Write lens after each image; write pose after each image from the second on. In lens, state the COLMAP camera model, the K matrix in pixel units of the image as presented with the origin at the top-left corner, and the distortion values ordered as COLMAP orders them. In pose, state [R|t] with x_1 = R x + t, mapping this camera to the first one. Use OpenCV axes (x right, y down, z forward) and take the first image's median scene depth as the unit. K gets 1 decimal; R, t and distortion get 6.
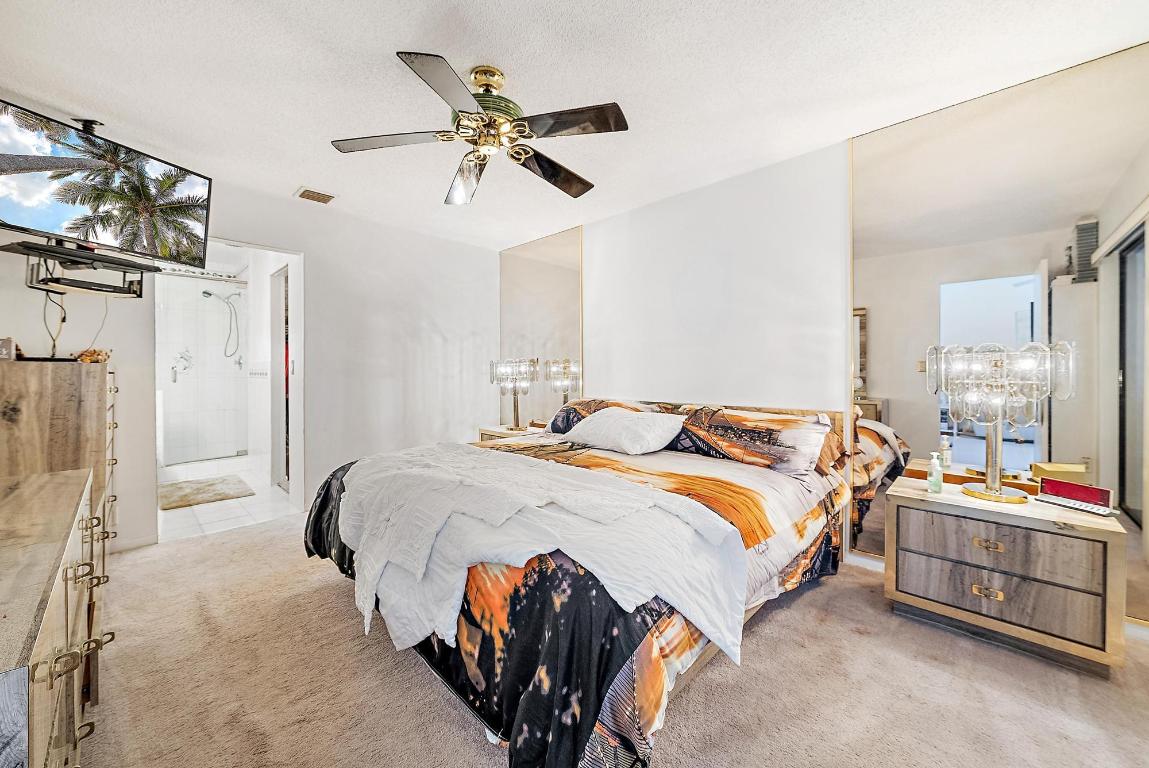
lens RADIAL K [[450.7, 0, 574.5], [0, 450.7, 378.2], [0, 0, 1]] dist [0.000007, -0.000002]
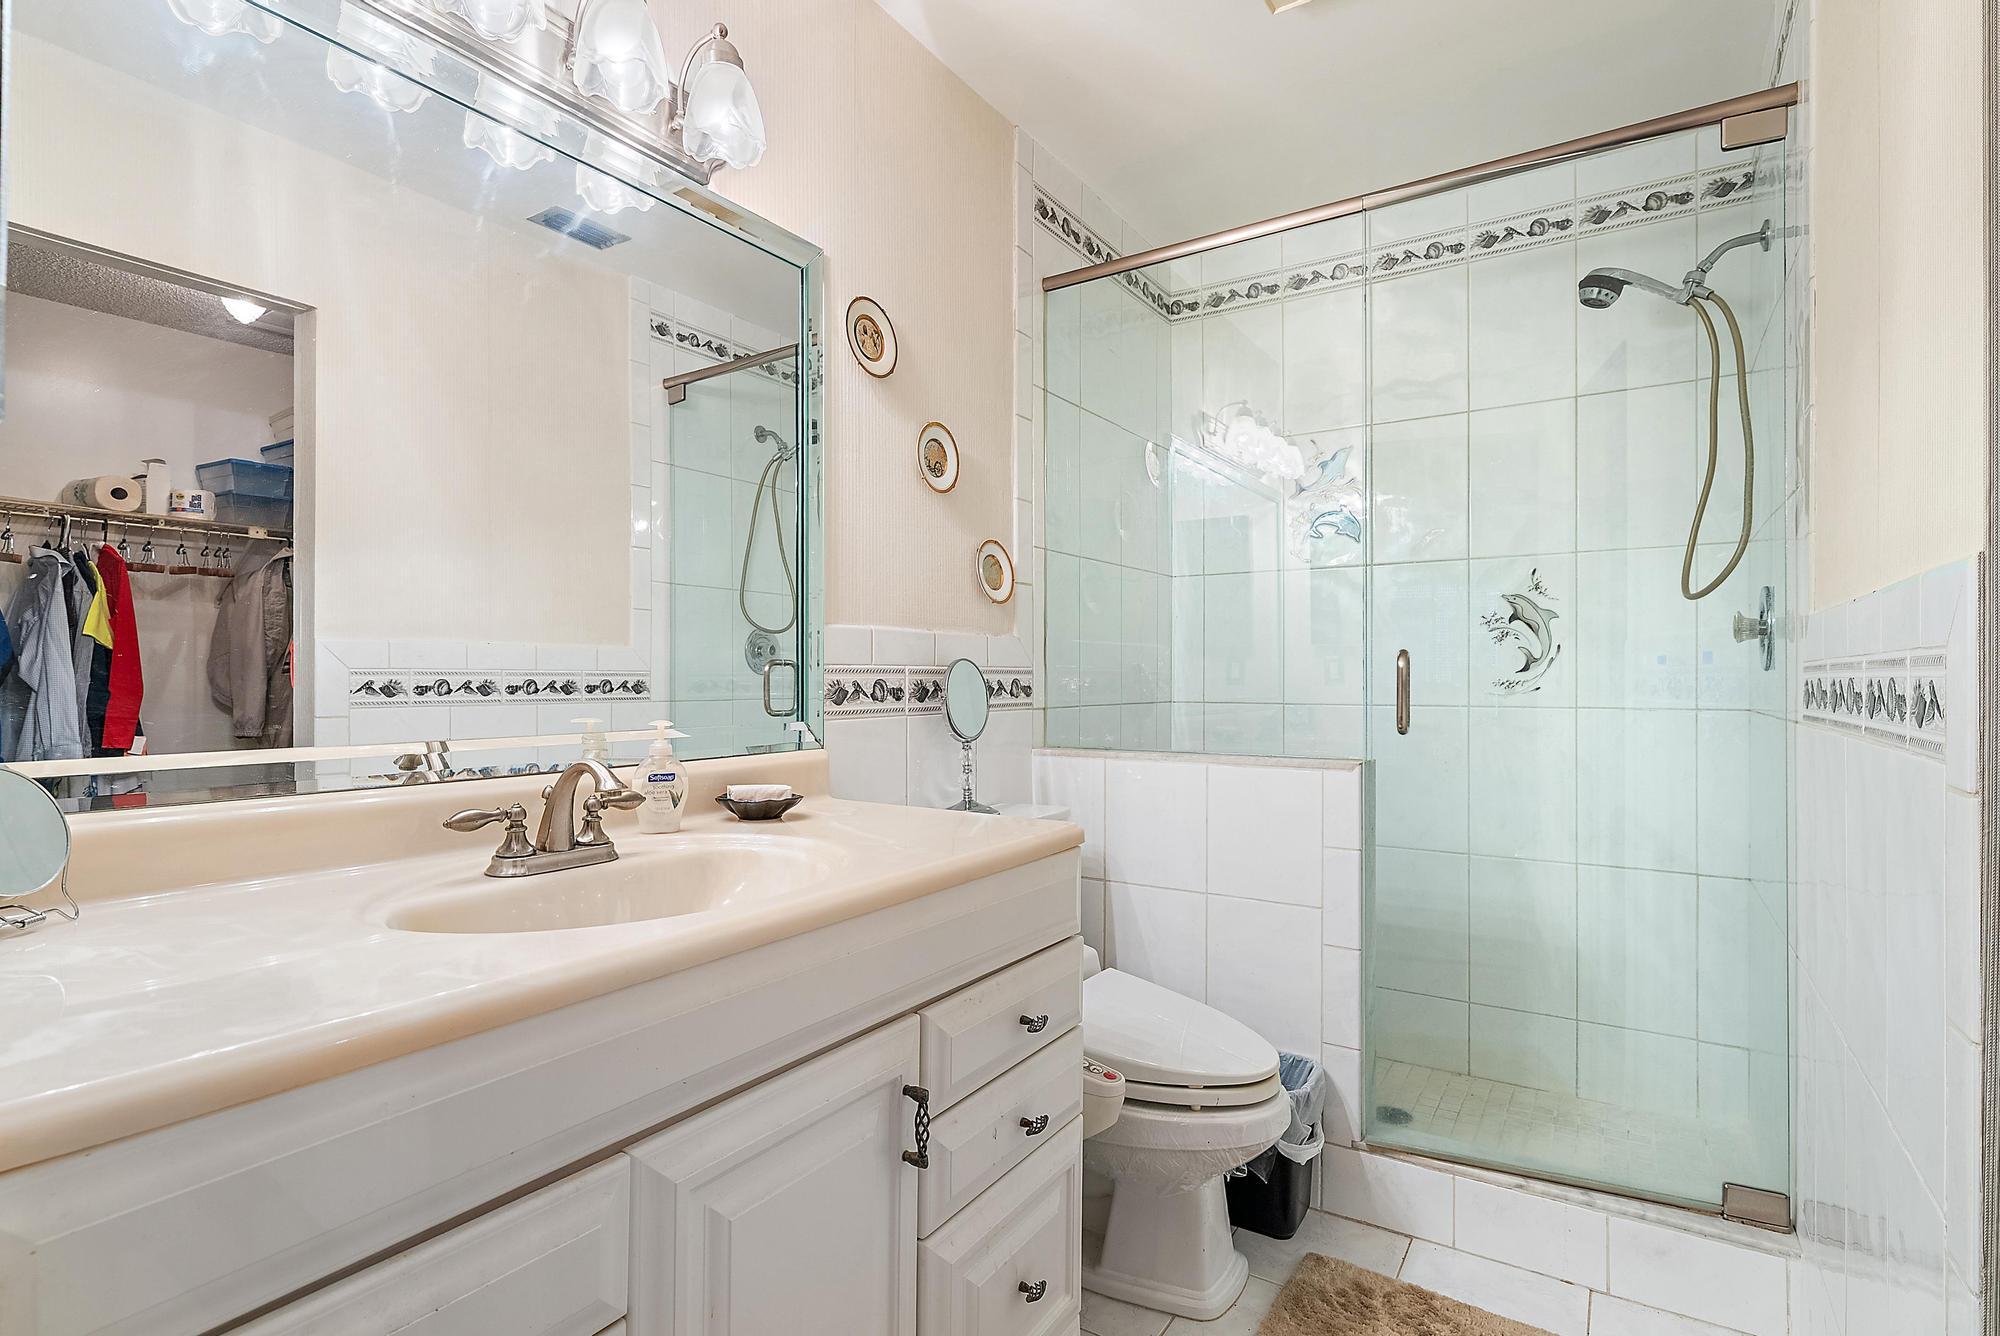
lens RADIAL K [[972.2, 0, 1001.4], [0, 972.2, 675.4], [0, 0, 1]] dist [0.000932, -0.001995]
pose [[0.190476, -0.005718, -0.981675, -0.450458], [-0.009244, 0.999928, -0.007618, -0.010434], [0.981648, 0.010526, 0.190409, 0.666539]]
